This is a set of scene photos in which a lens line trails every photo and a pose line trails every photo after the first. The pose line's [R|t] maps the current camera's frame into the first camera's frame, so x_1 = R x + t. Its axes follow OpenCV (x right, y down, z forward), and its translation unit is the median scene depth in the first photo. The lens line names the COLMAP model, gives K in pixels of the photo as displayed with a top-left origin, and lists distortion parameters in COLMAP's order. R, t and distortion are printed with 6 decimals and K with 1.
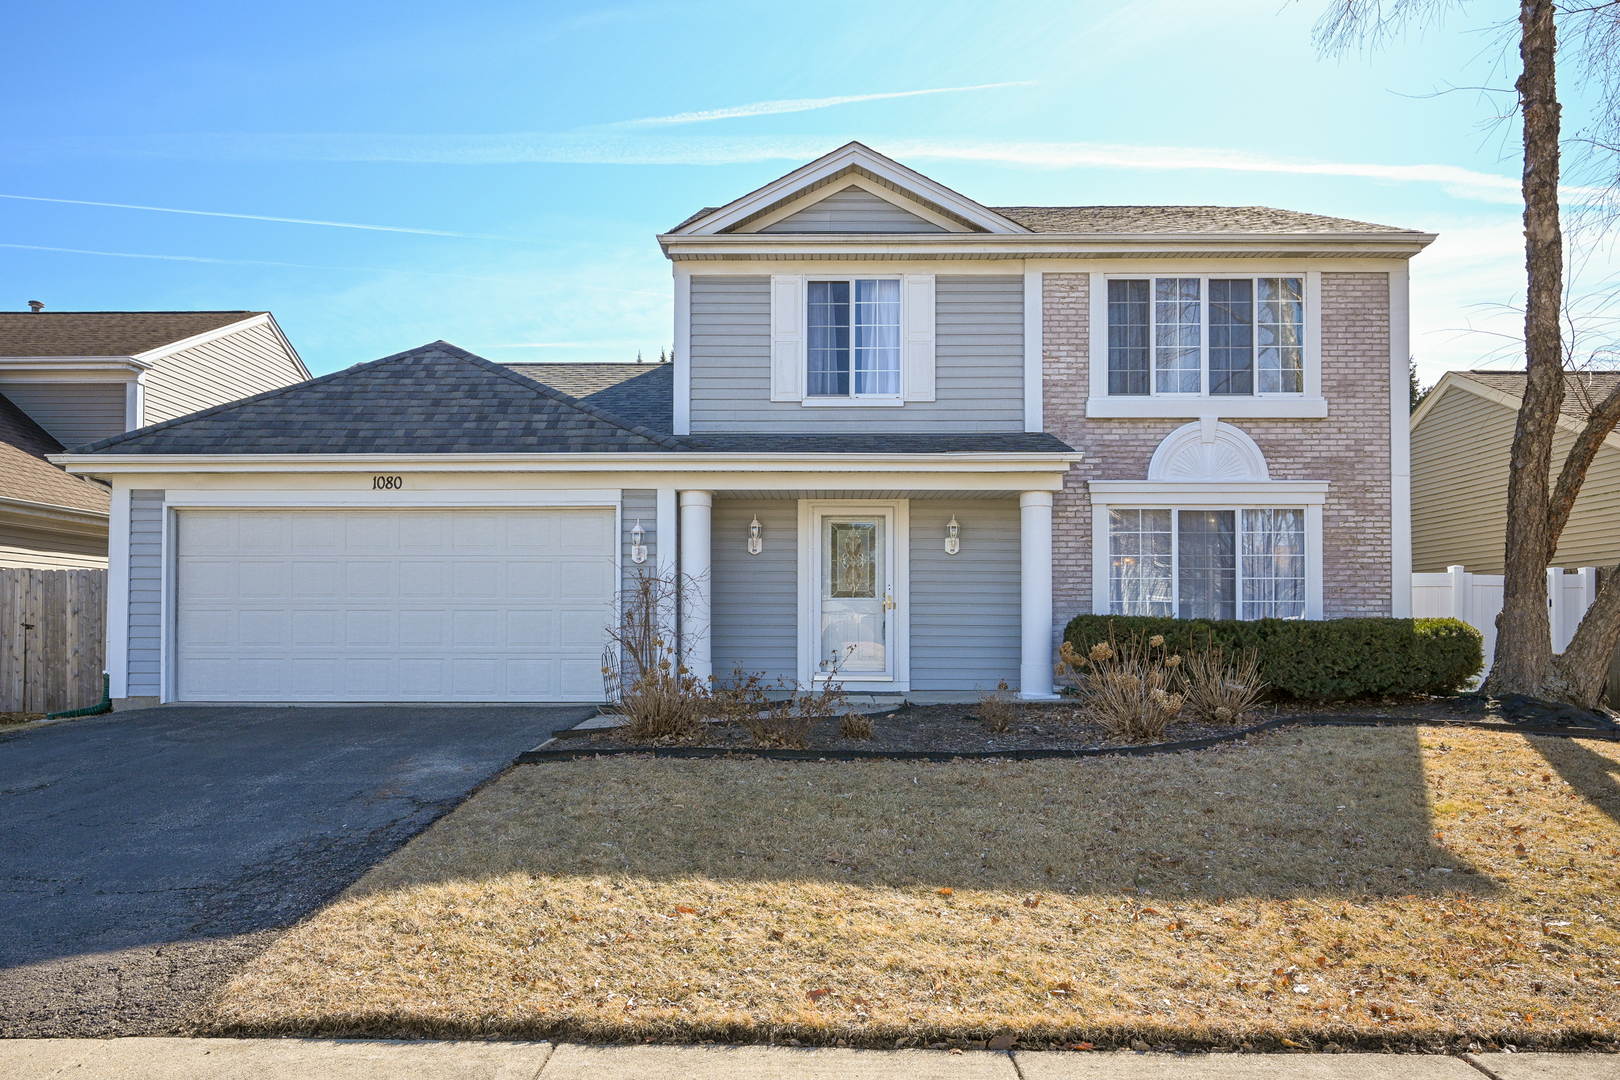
lens RADIAL K [[917.7, 0, 797.4], [0, 917.7, 611.7], [0, 0, 1]] dist [-0.001257, 0.000128]
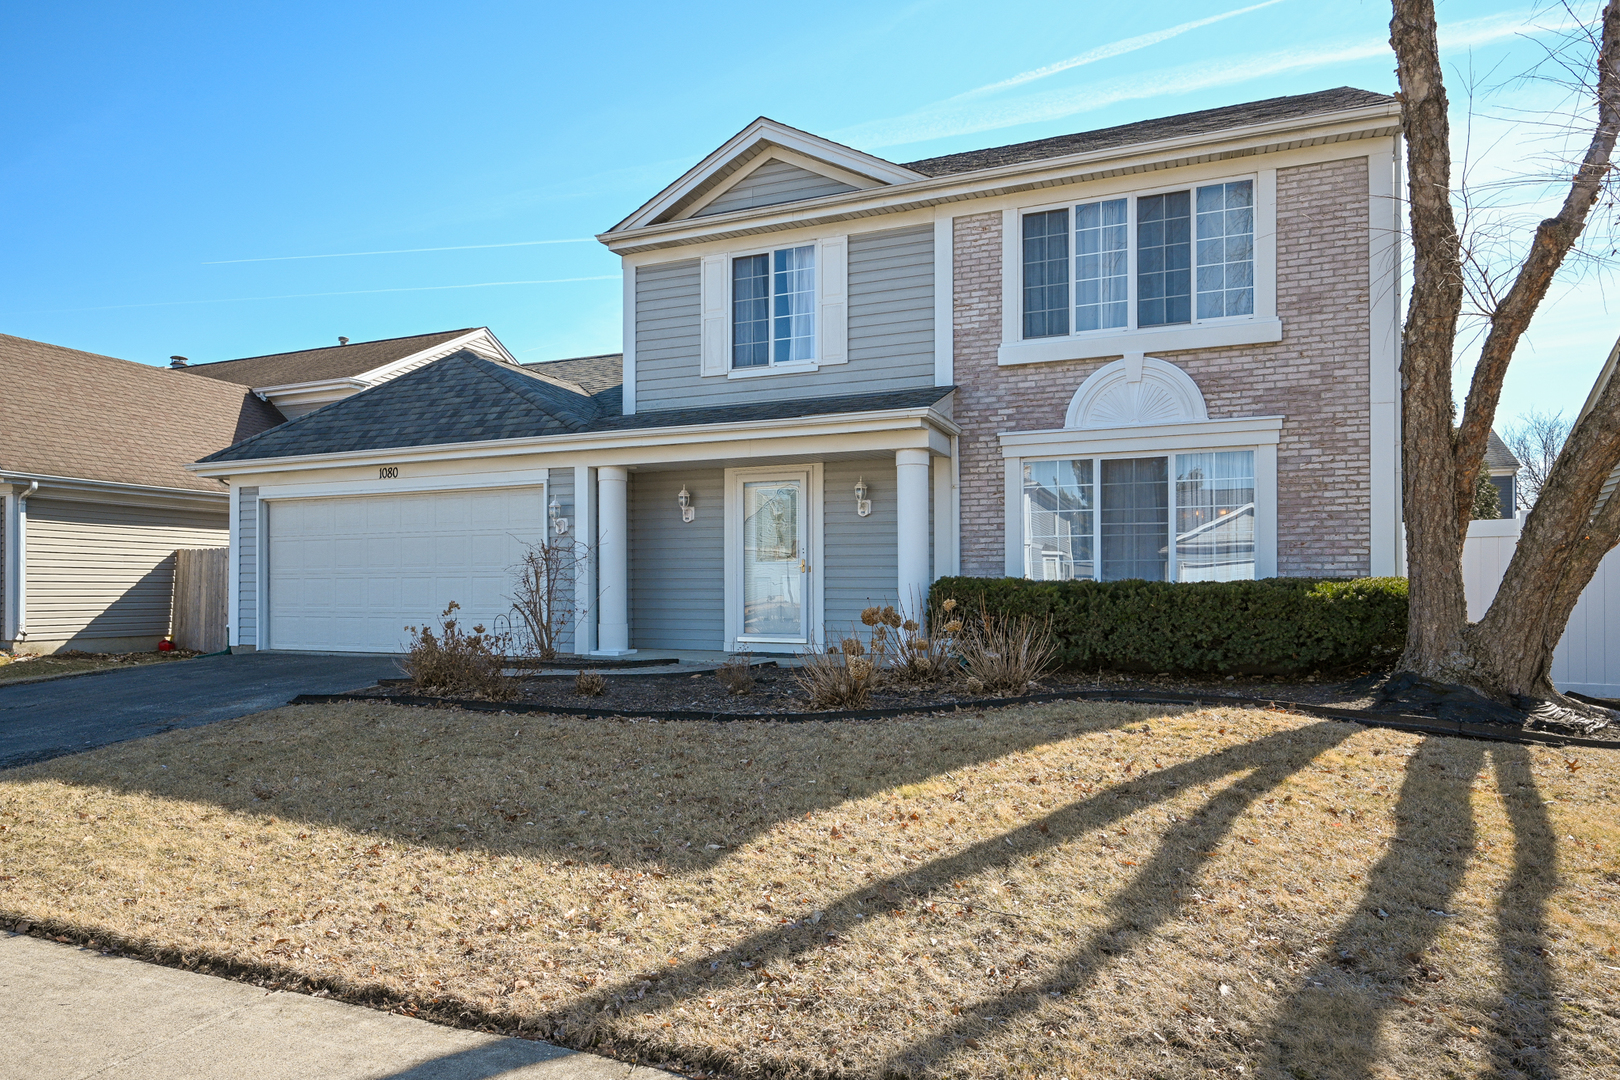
lens RADIAL K [[918.4, 0, 828.8], [0, 918.4, 579.5], [0, 0, 1]] dist [0.000132, 0.000462]
pose [[0.936663, -0.007215, -0.350157, 0.480123], [0.010145, 0.999927, 0.006537, -0.001468], [0.350084, -0.009675, 0.936668, 0.059372]]
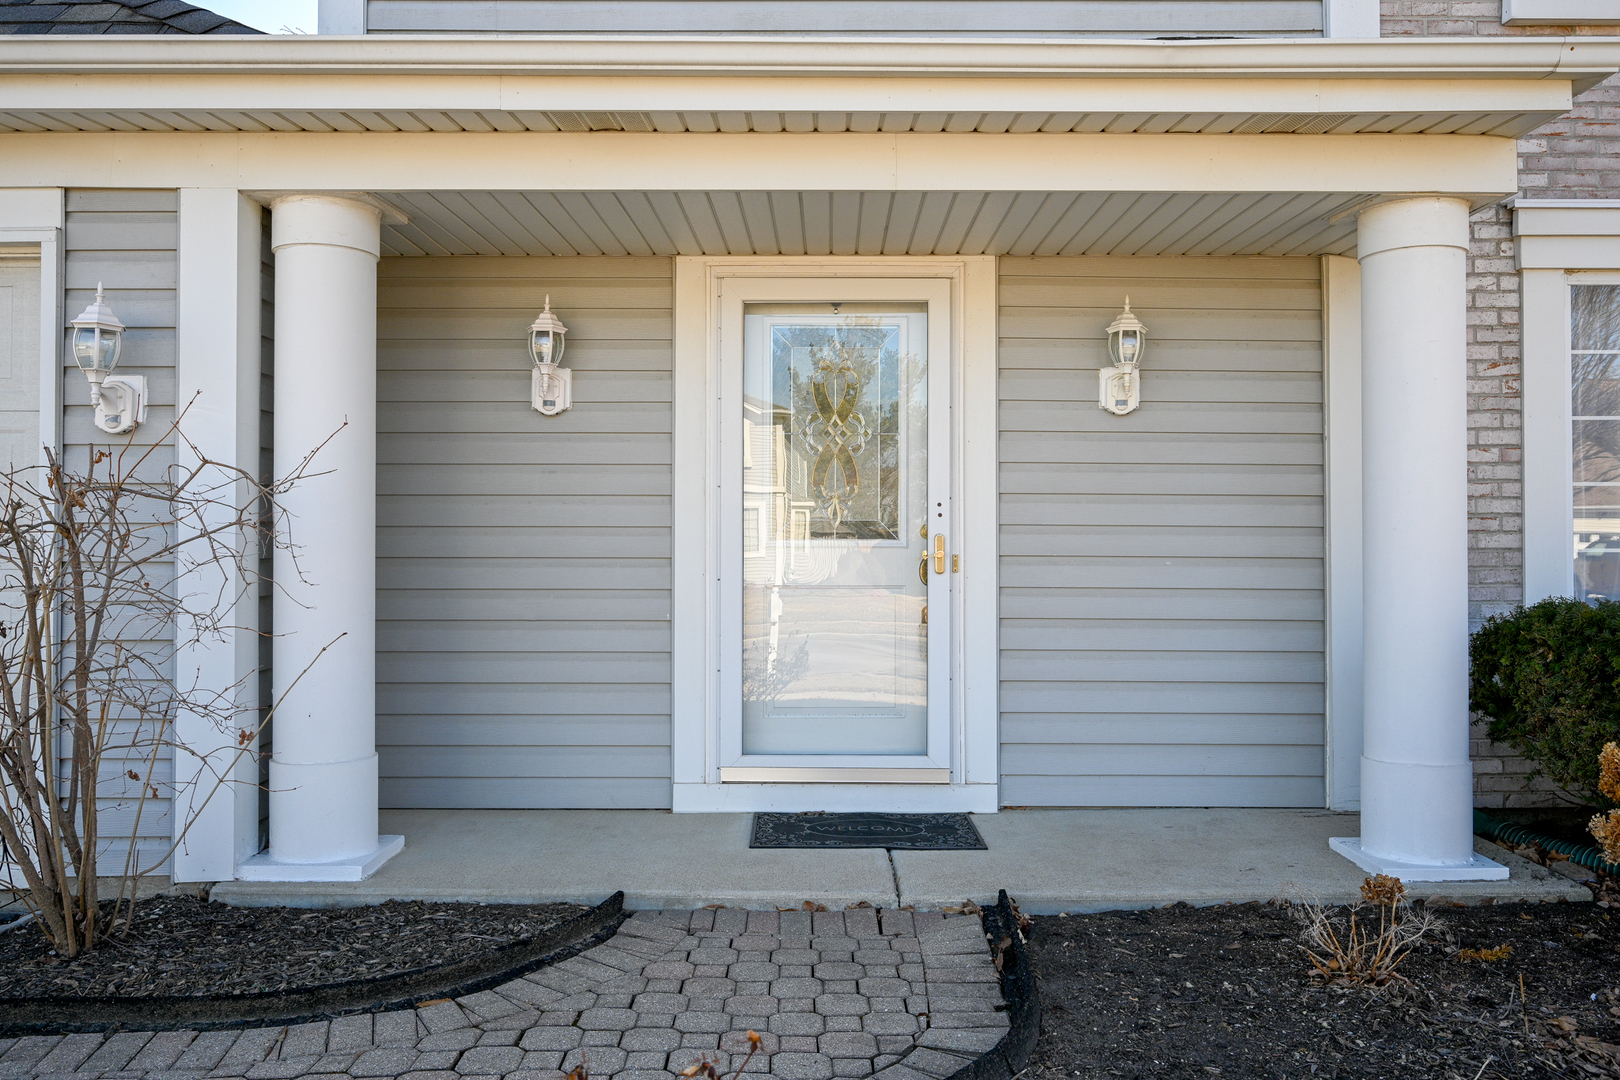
lens RADIAL K [[1166.9, 0, 813.4], [0, 1166.9, 532.7], [0, 0, 1]] dist [-0.005336, 0.001937]
pose [[0.999935, -0.000814, 0.011338, 0.047688], [0.000772, 0.999993, 0.003697, -0.019669], [-0.011341, -0.003688, 0.999929, 0.561610]]
